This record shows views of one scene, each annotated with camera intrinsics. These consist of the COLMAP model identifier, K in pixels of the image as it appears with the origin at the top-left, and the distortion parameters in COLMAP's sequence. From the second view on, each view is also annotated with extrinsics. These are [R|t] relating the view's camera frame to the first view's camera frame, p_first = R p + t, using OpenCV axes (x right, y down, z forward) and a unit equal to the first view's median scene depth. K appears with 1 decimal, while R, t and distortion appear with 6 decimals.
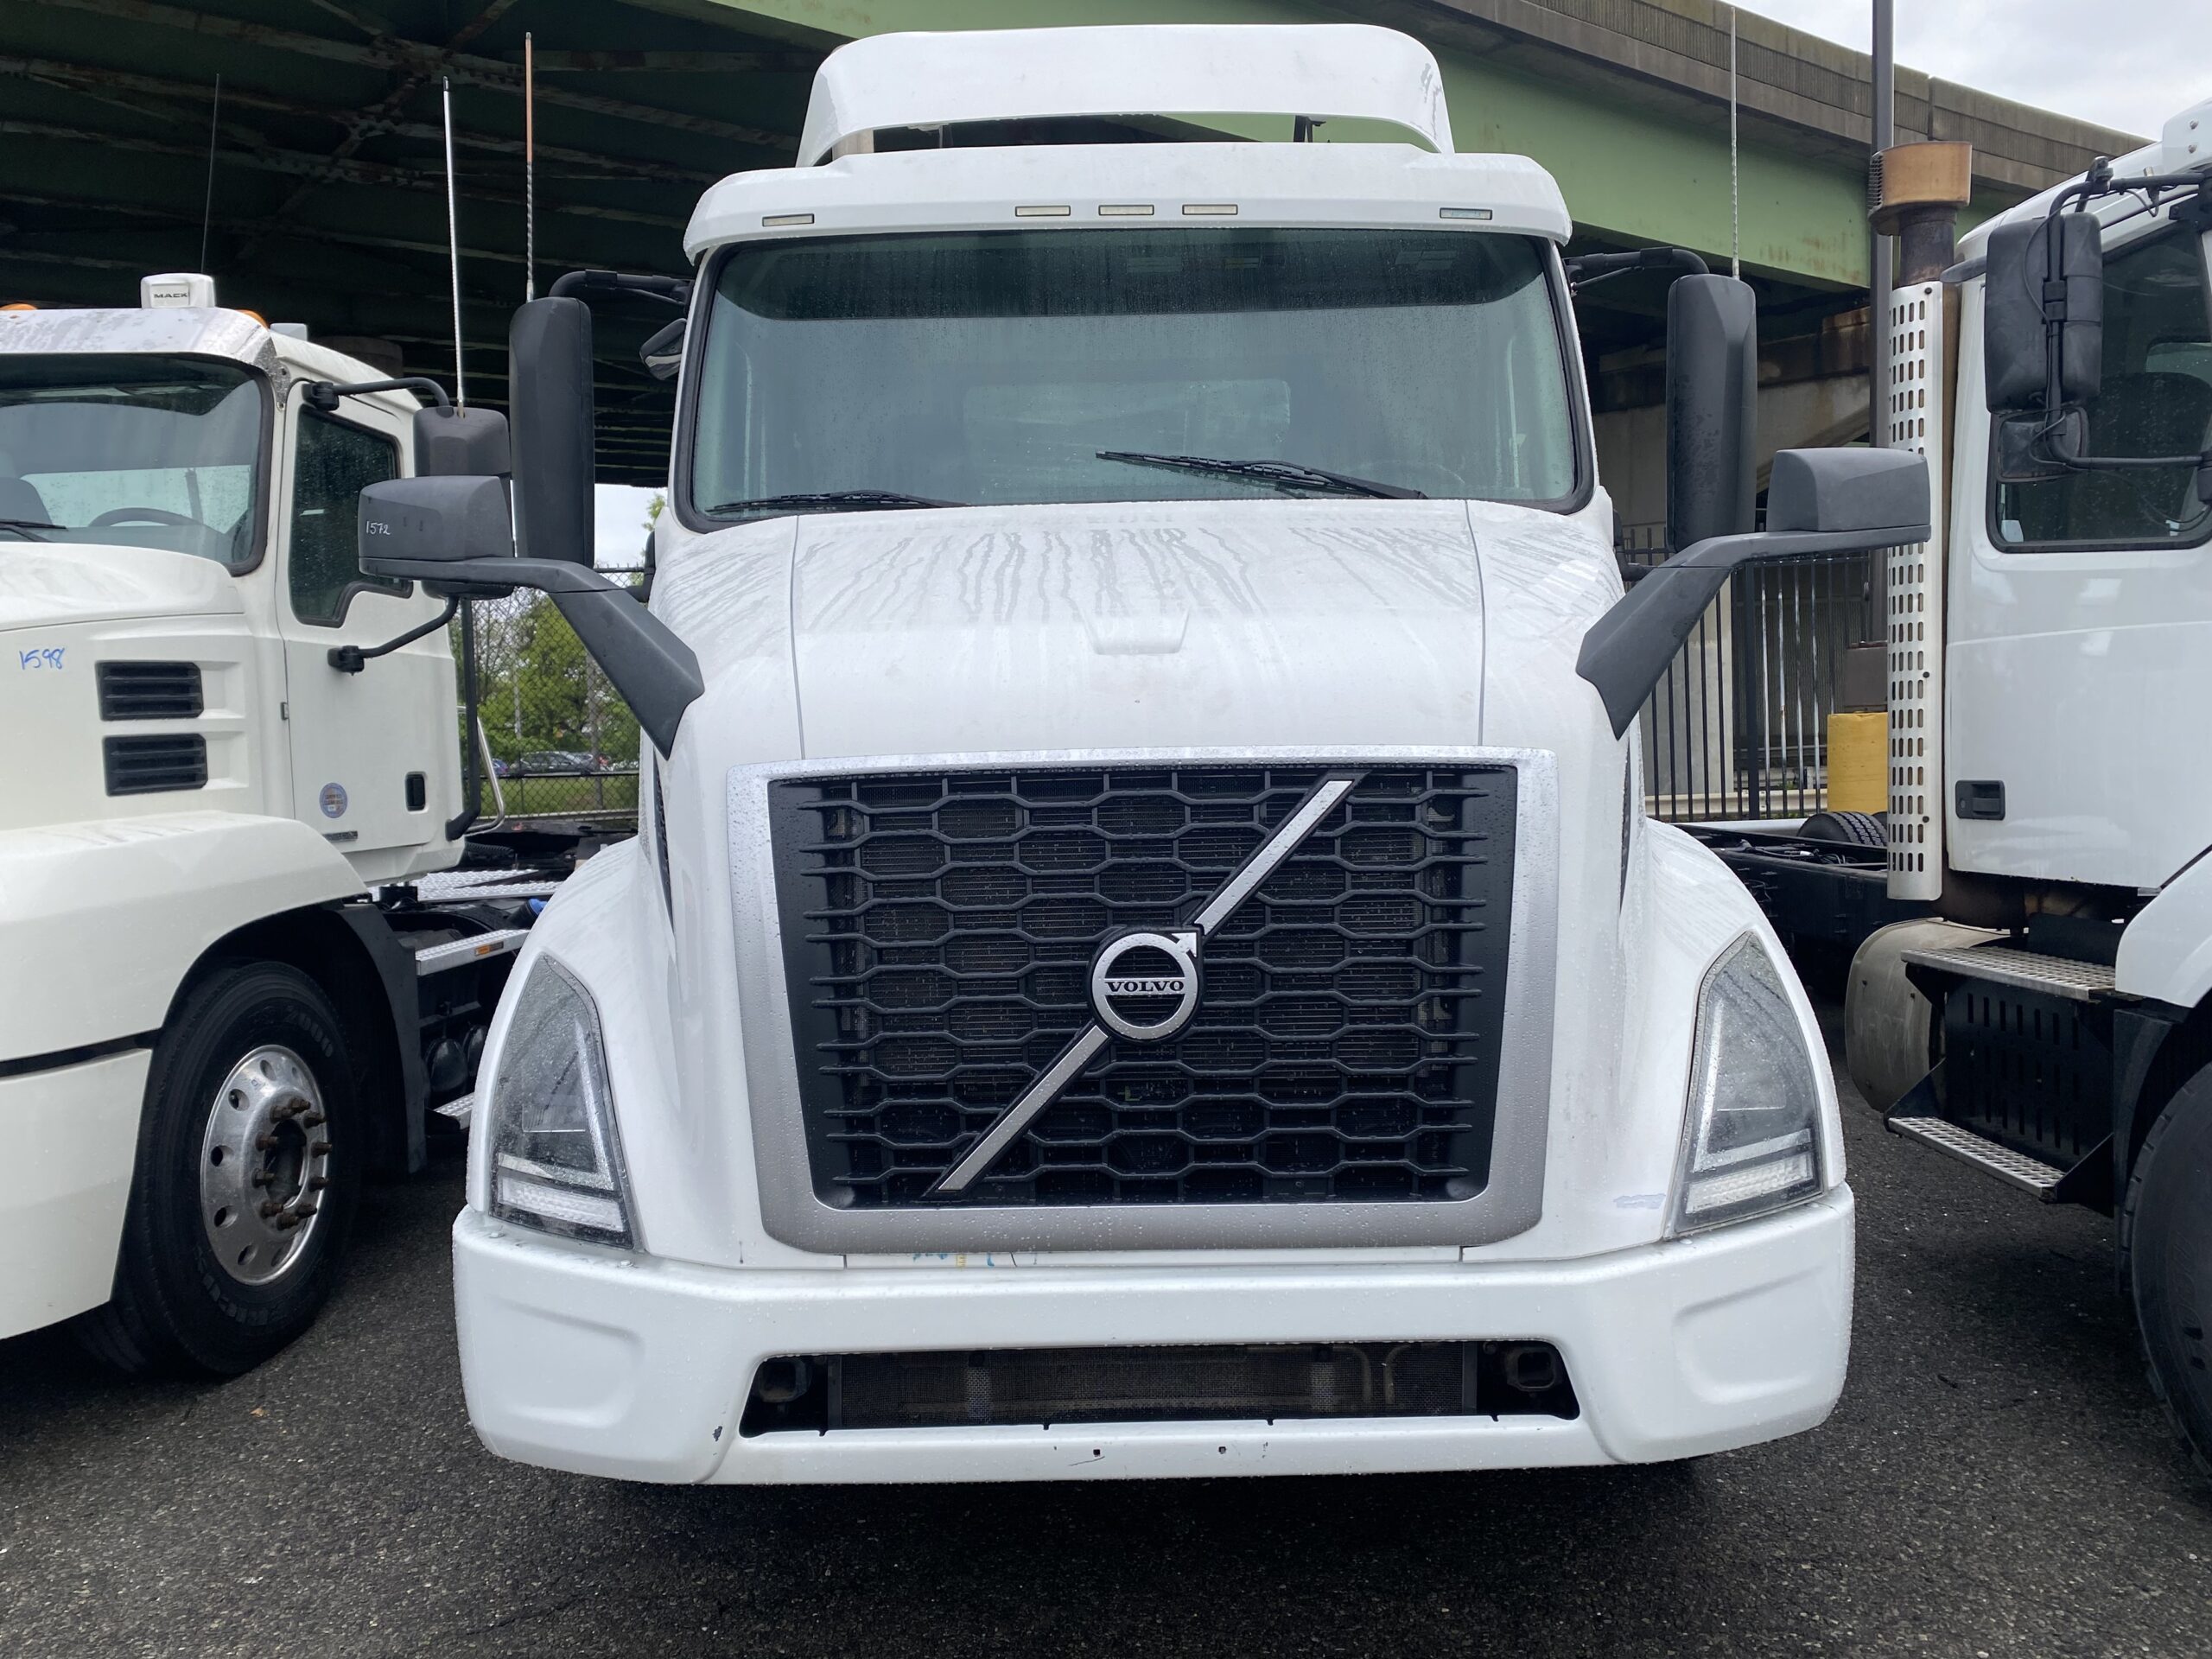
lens RADIAL K [[1663.5, 0, 1106.9], [0, 1663.5, 828.3], [0, 0, 1]] dist [0.022291, -0.019664]
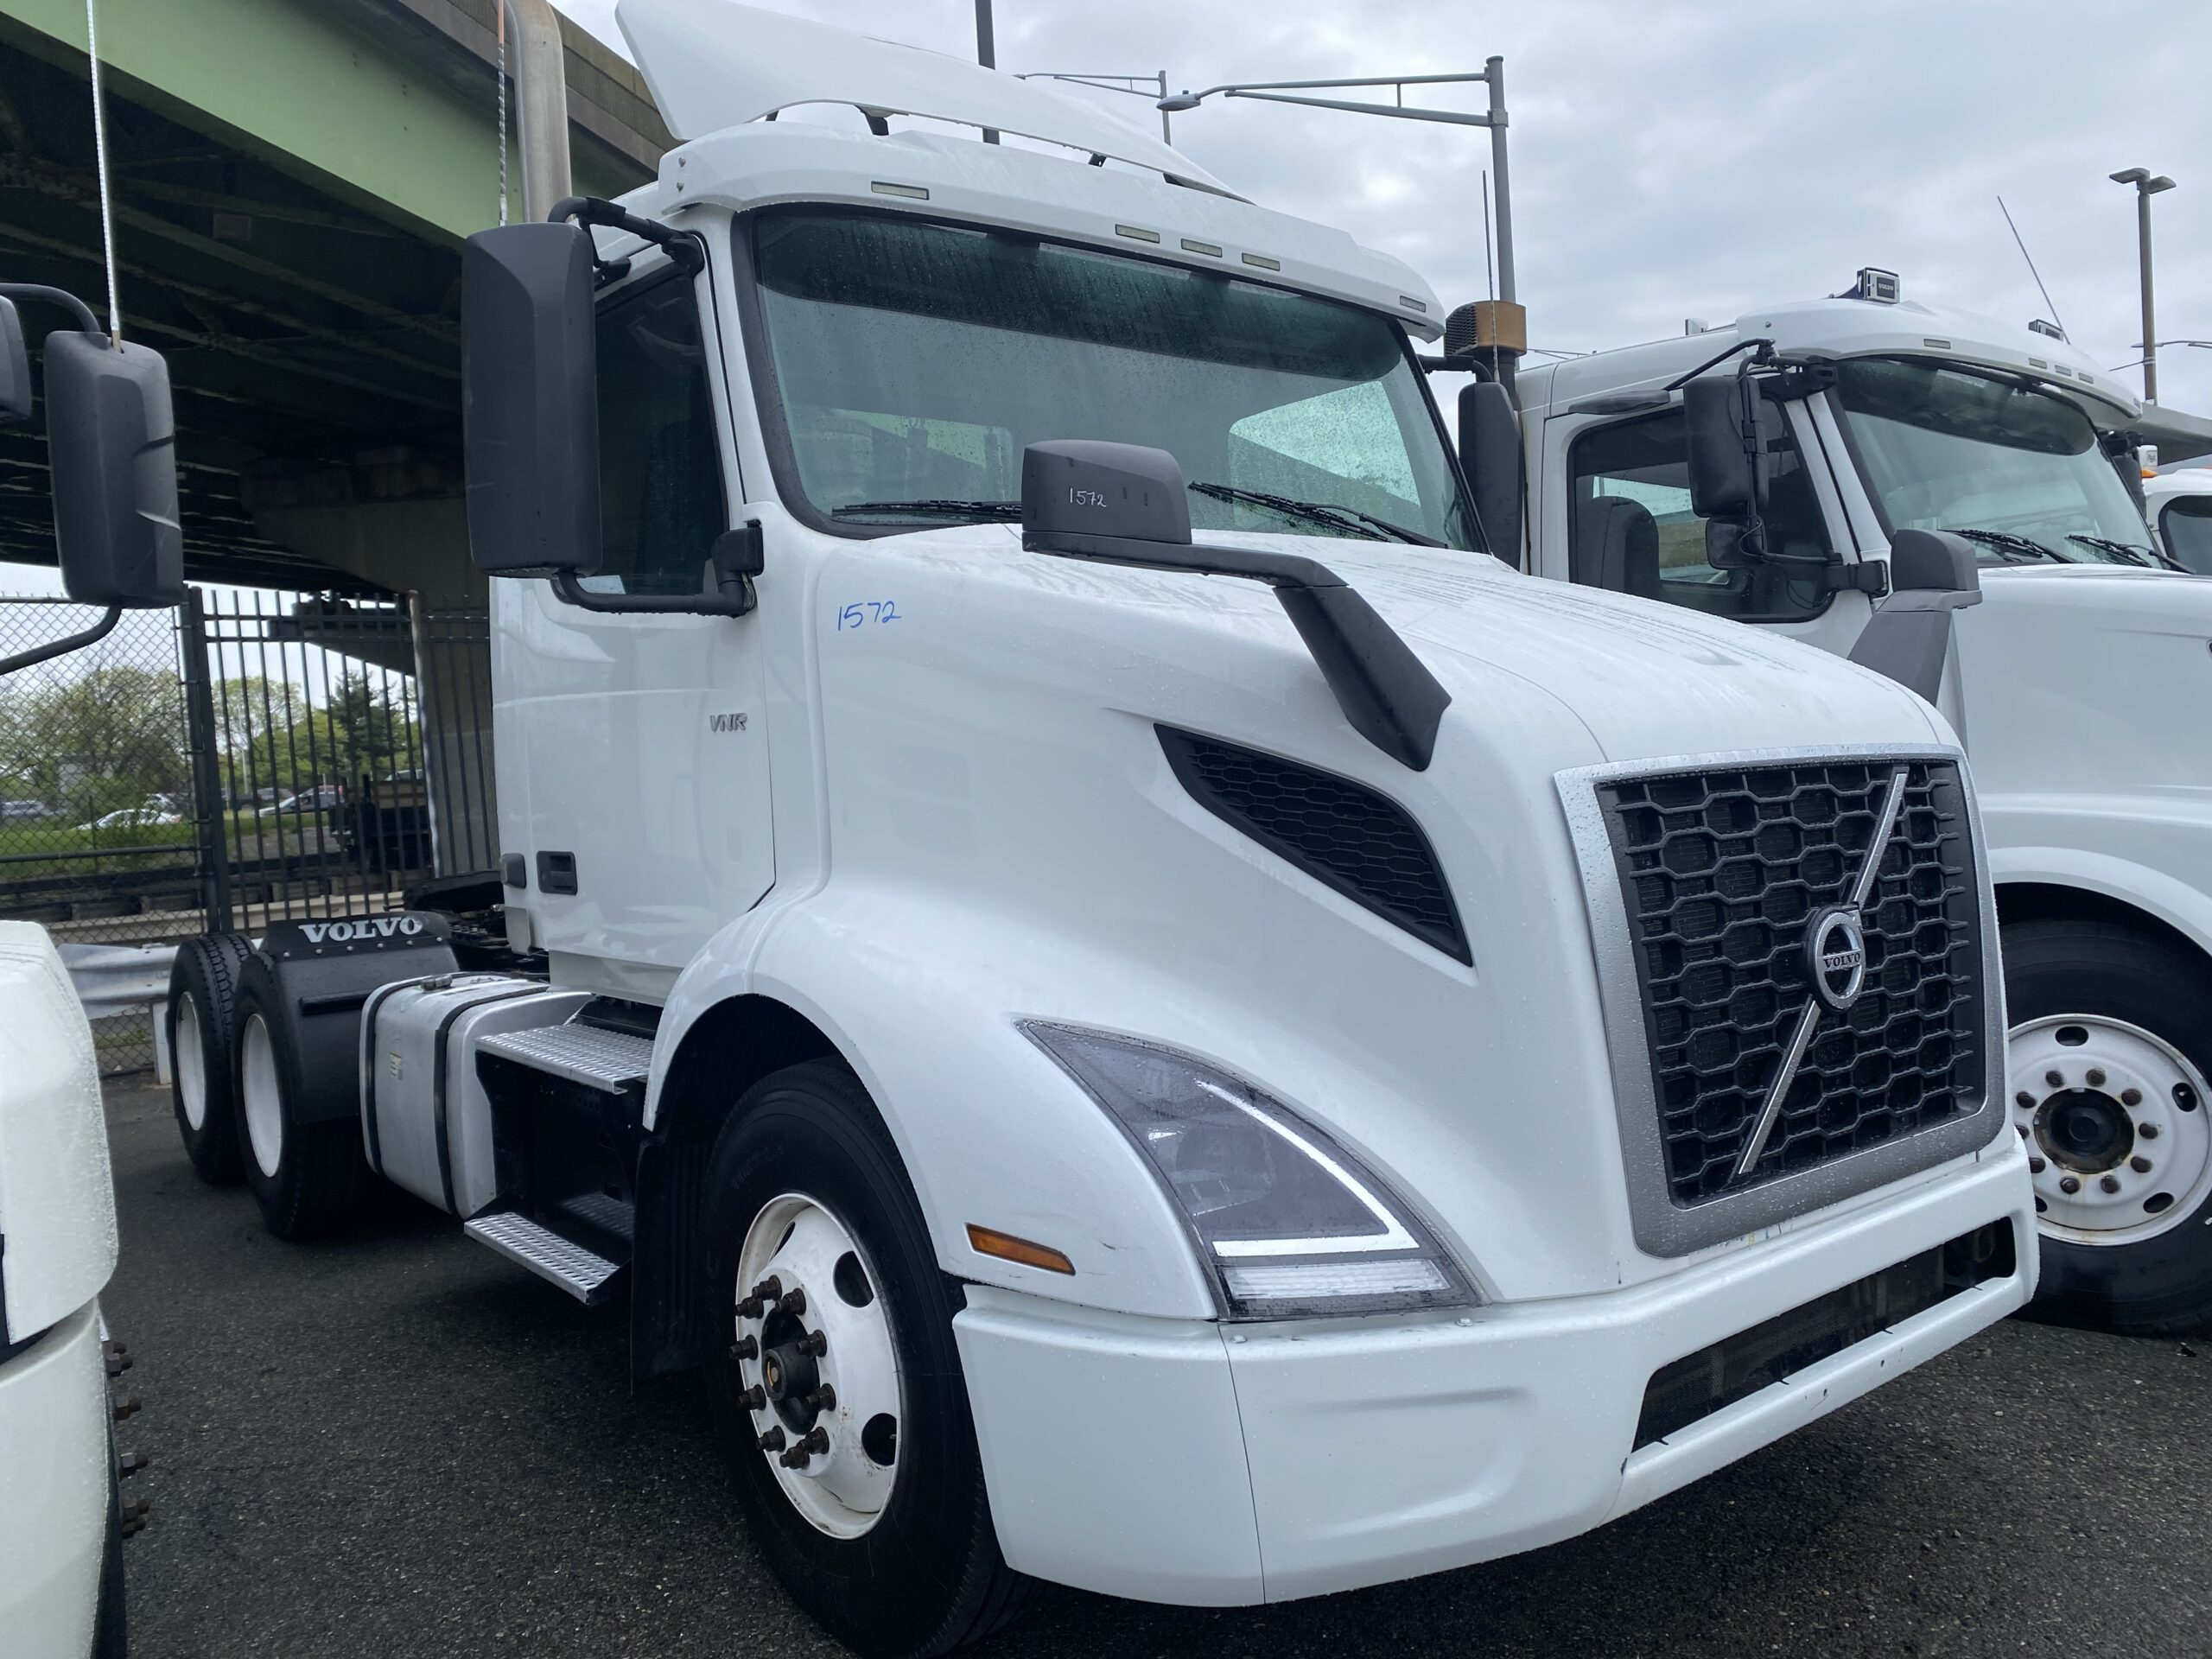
lens RADIAL K [[1663.5, 0, 1096.2], [0, 1663.5, 833.9], [0, 0, 1]] dist [0.022291, -0.019664]
pose [[0.792907, -0.037473, 0.608190, -1.038138], [0.065877, 0.997529, -0.024423, 0.005231], [-0.605771, 0.059431, 0.793416, 0.406644]]
